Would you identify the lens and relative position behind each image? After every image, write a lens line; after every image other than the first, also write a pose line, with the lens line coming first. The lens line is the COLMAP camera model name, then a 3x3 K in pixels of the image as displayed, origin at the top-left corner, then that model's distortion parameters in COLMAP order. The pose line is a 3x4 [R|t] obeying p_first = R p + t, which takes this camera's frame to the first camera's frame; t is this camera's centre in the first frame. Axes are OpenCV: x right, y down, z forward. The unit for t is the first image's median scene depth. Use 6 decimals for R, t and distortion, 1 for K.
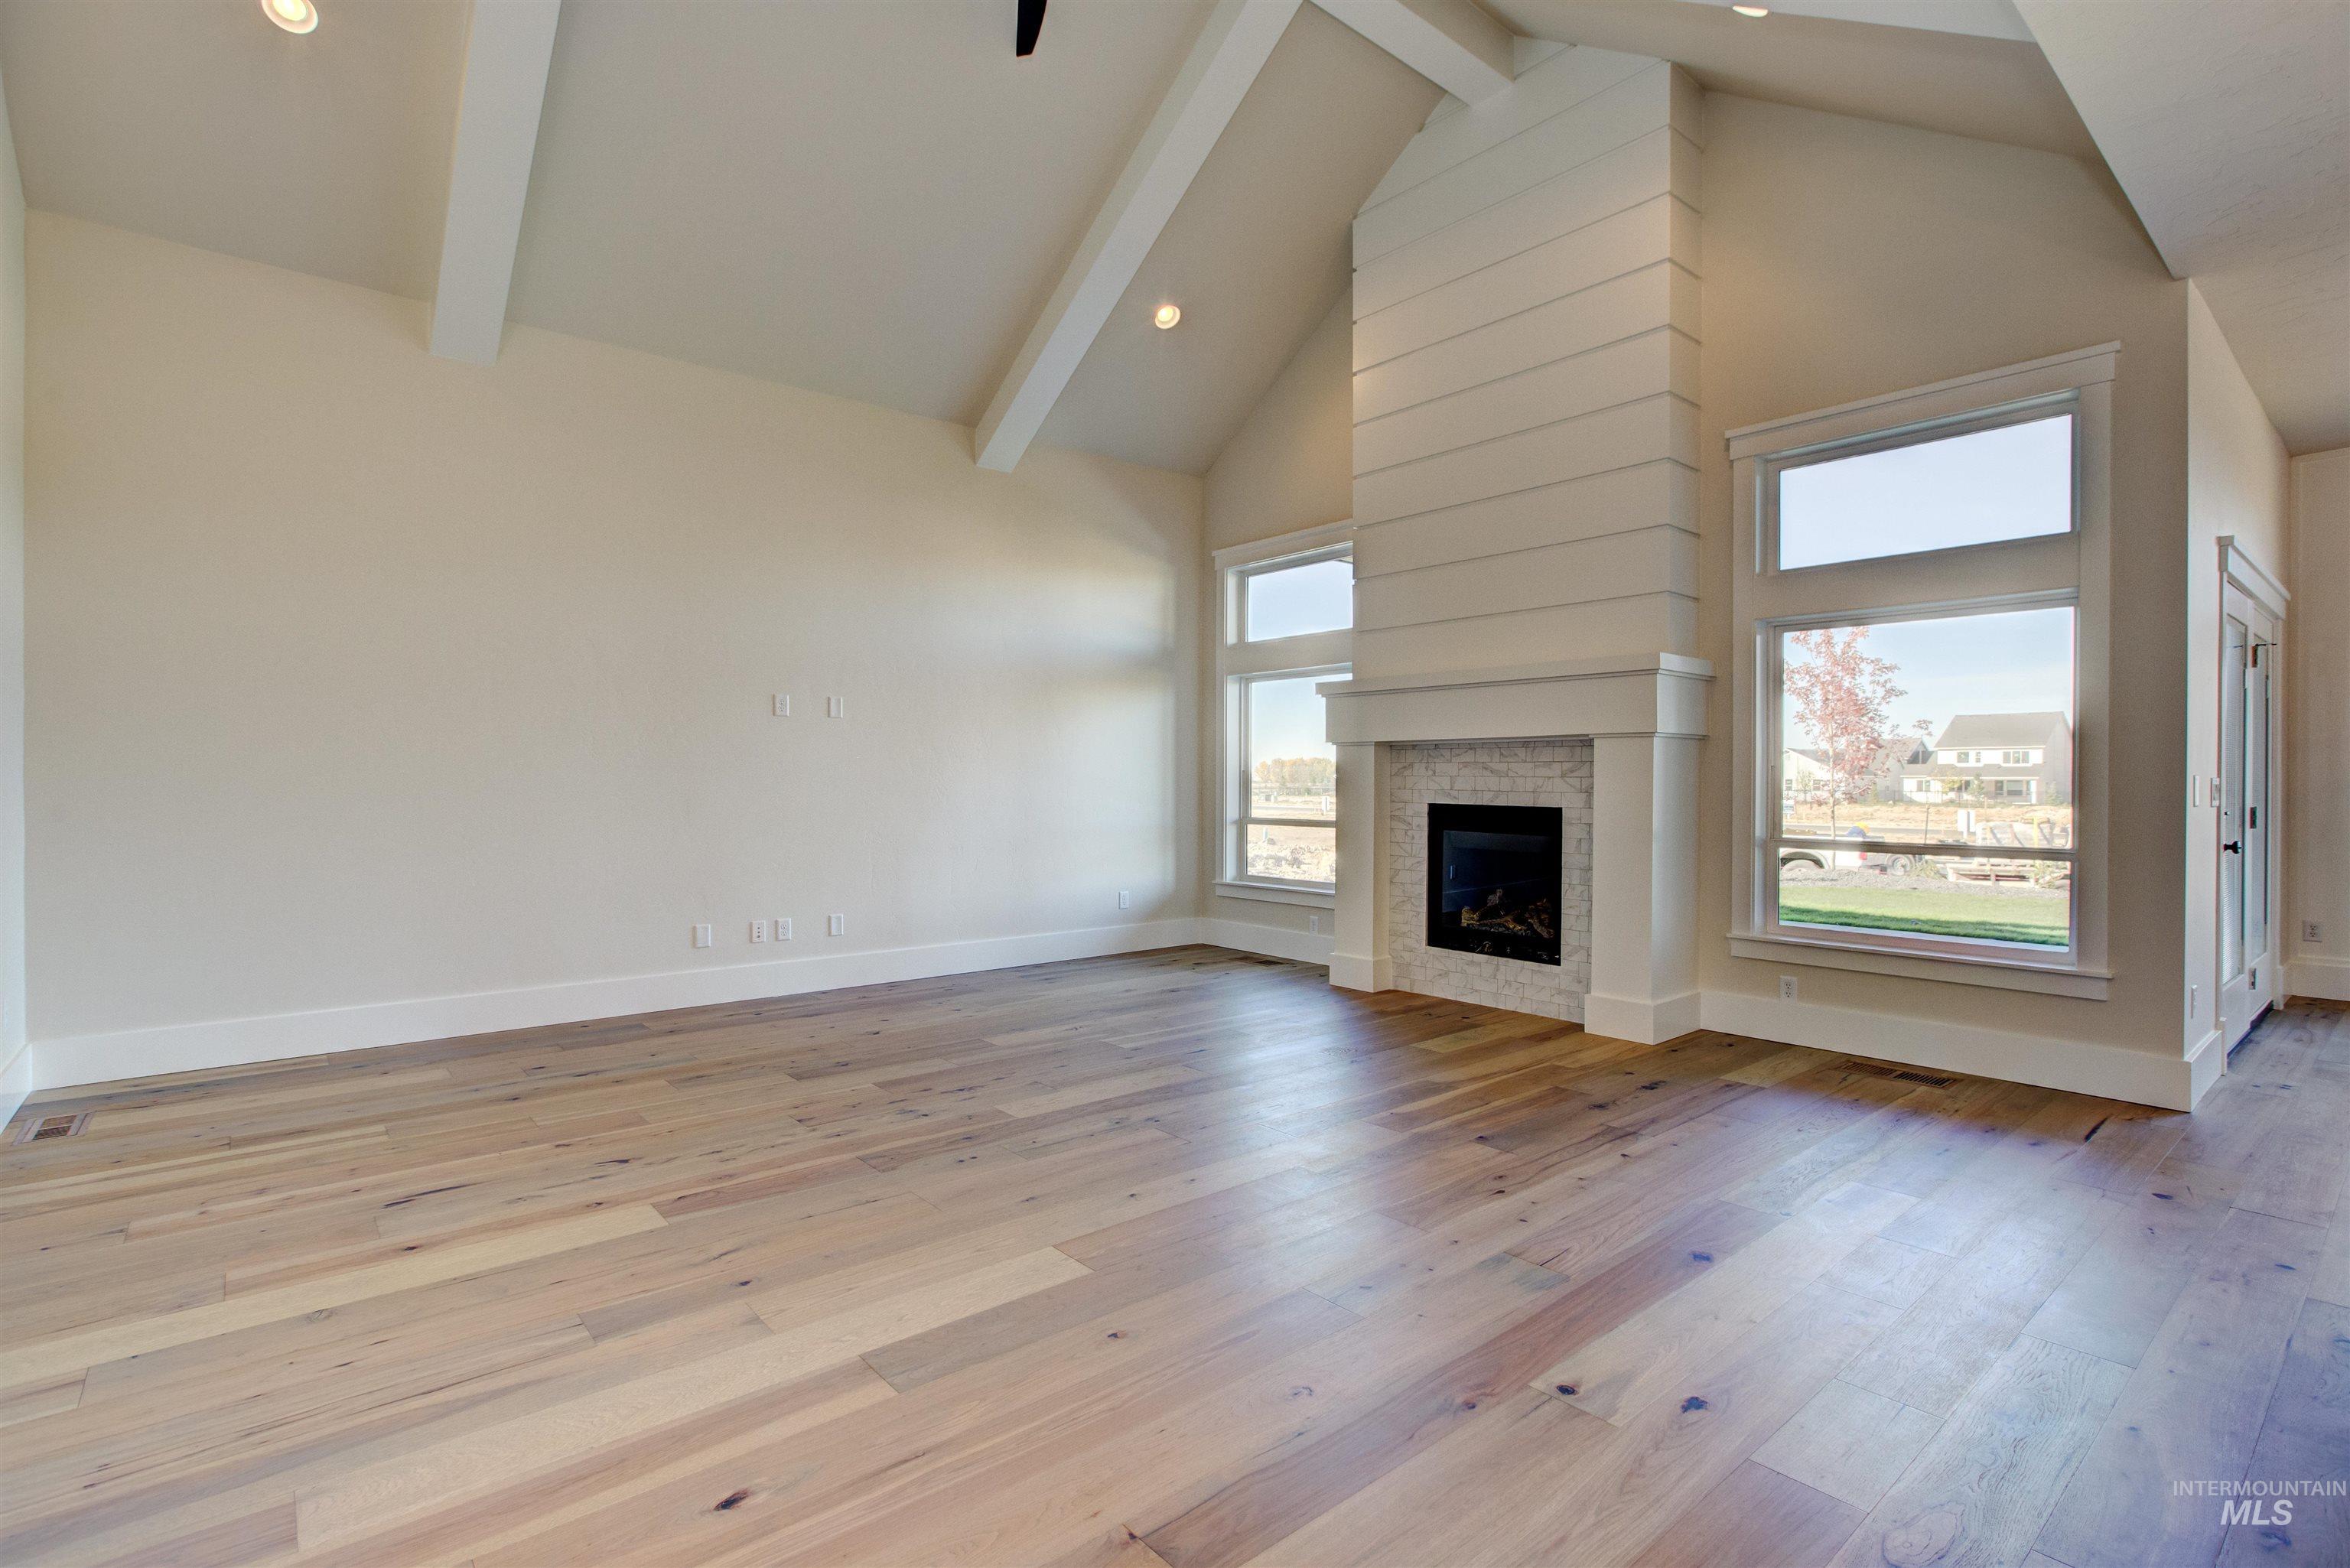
lens RADIAL K [[1089.3, 0, 1181.6], [0, 1089.3, 781.2], [0, 0, 1]] dist [-0.002141, 0.000466]
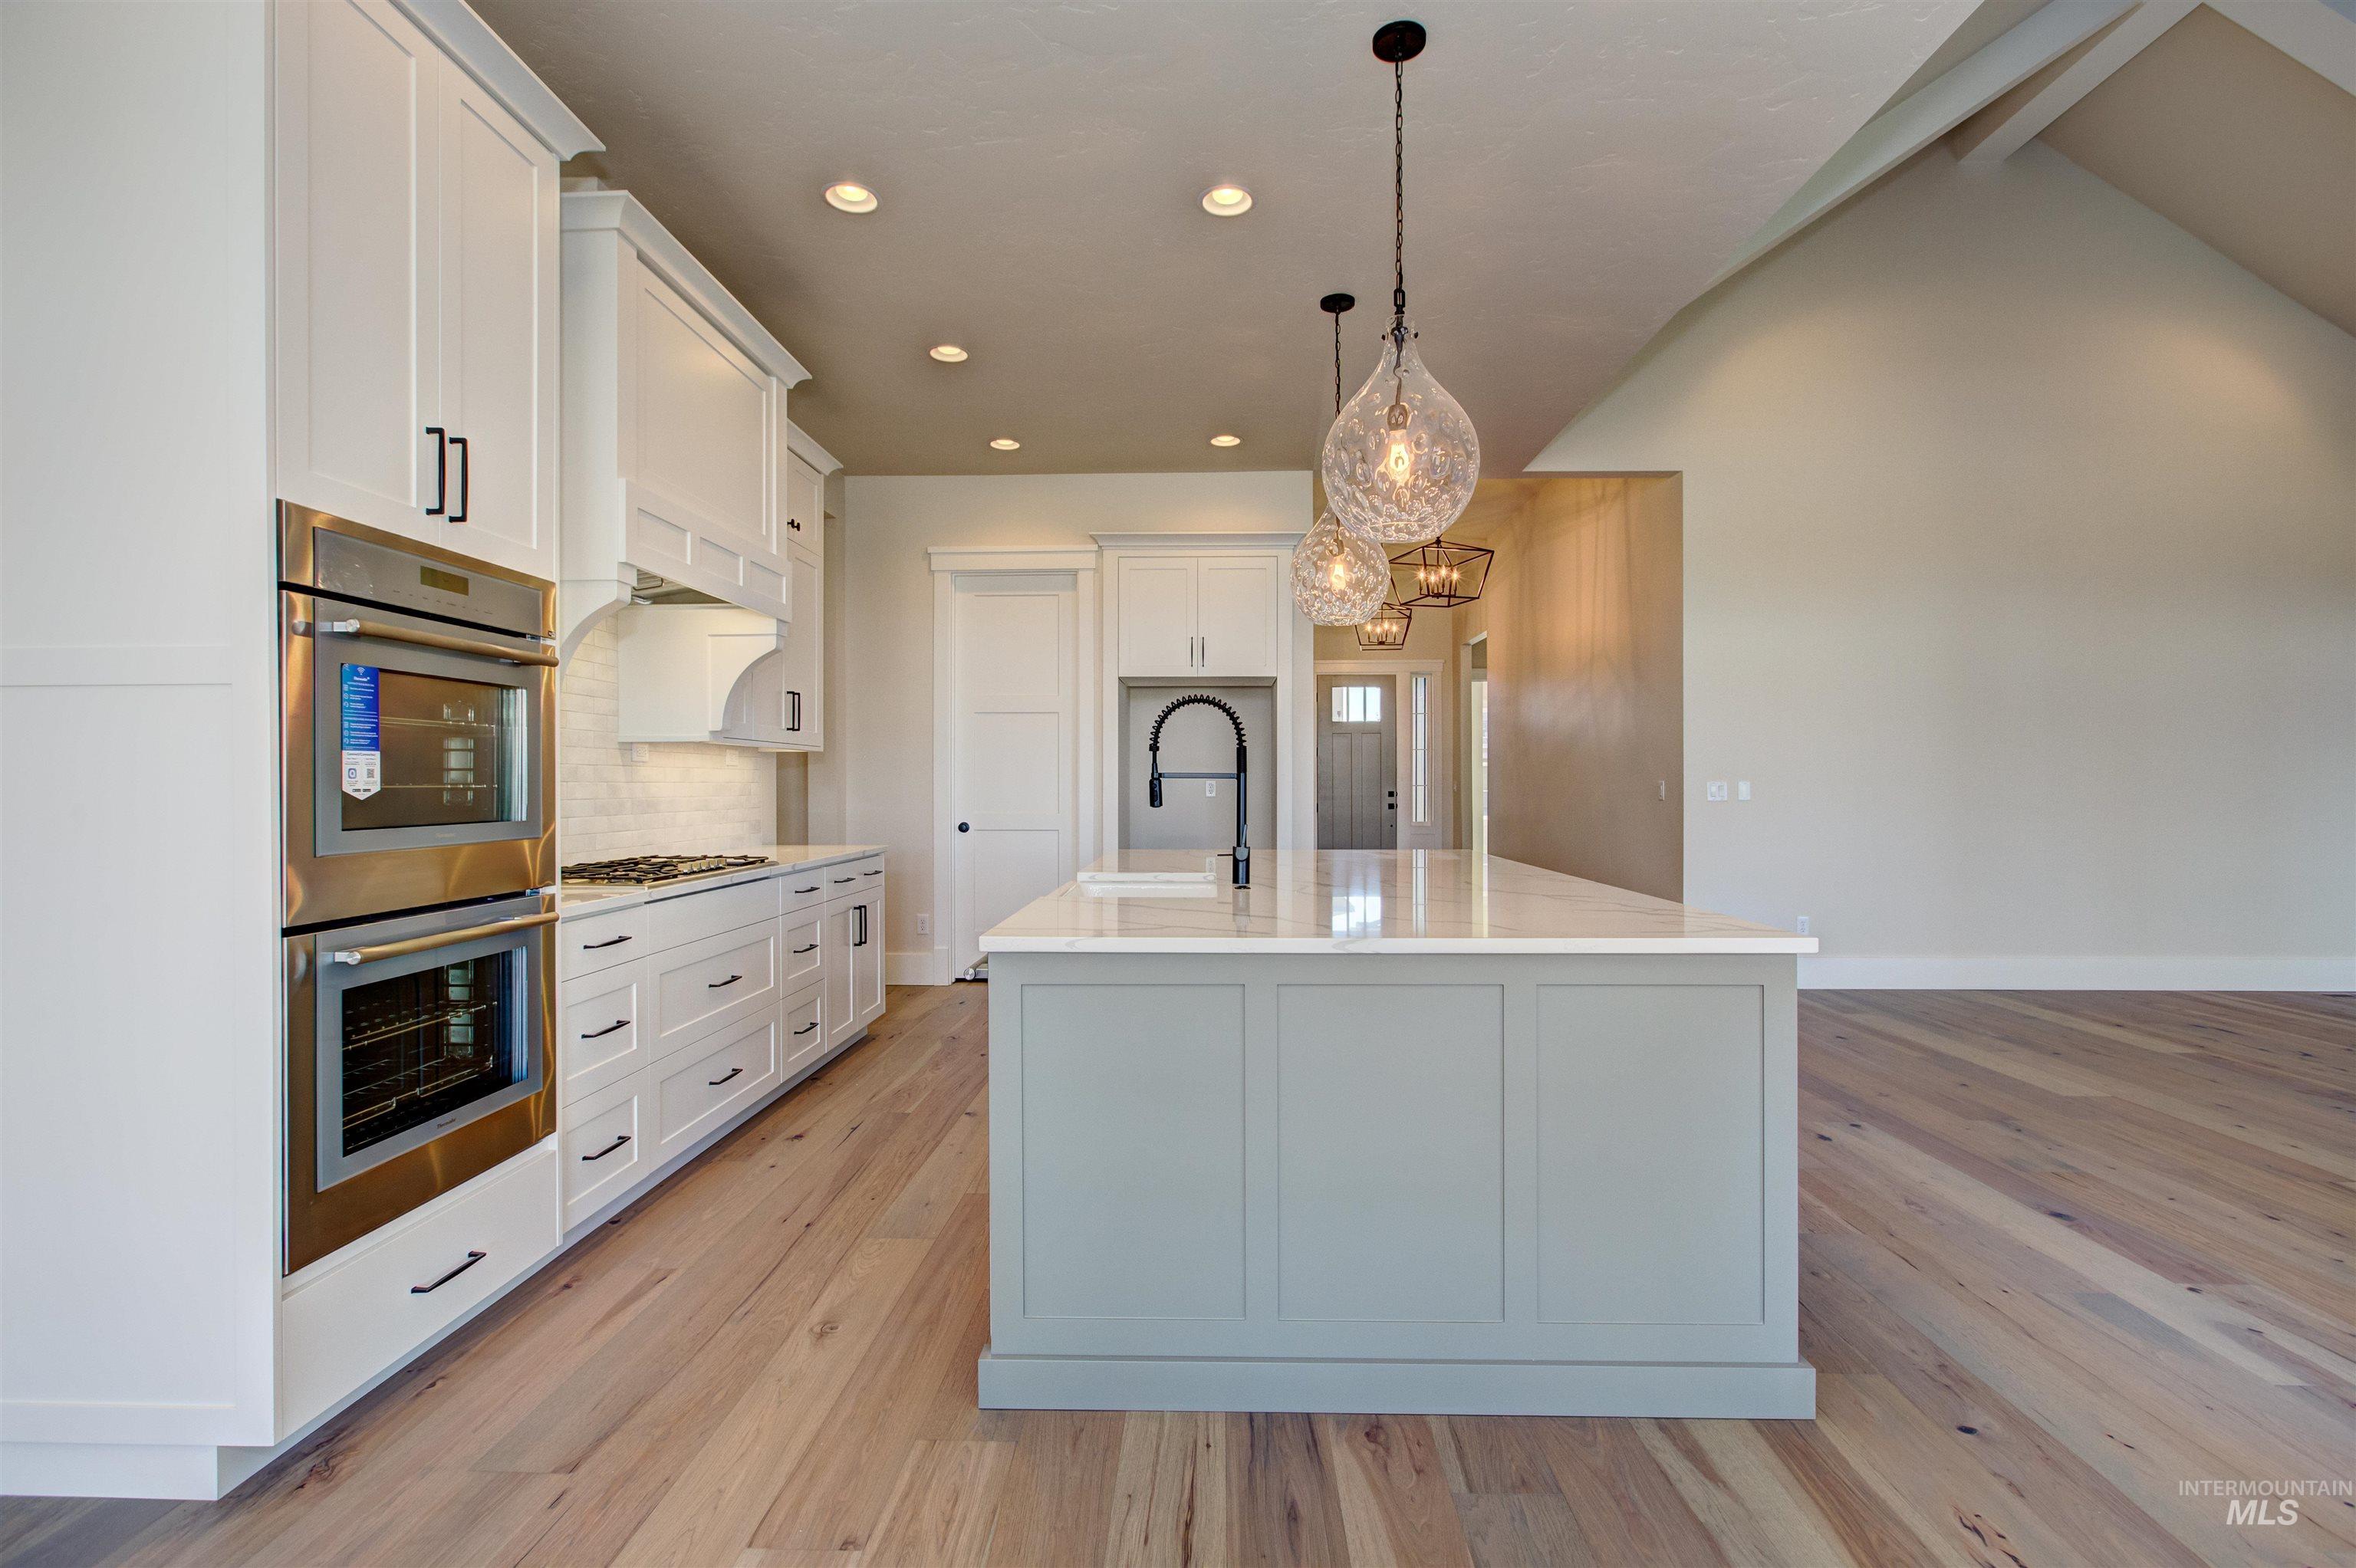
lens RADIAL K [[1092.7, 0, 1218.7], [0, 1092.7, 786.0], [0, 0, 1]] dist [-0.002176, 0.000954]
pose [[-0.641710, 0.000405, -0.766947, 0.985353], [-0.002461, 0.999994, 0.002587, 0.003356], [0.766943, 0.003548, -0.641705, 0.559339]]
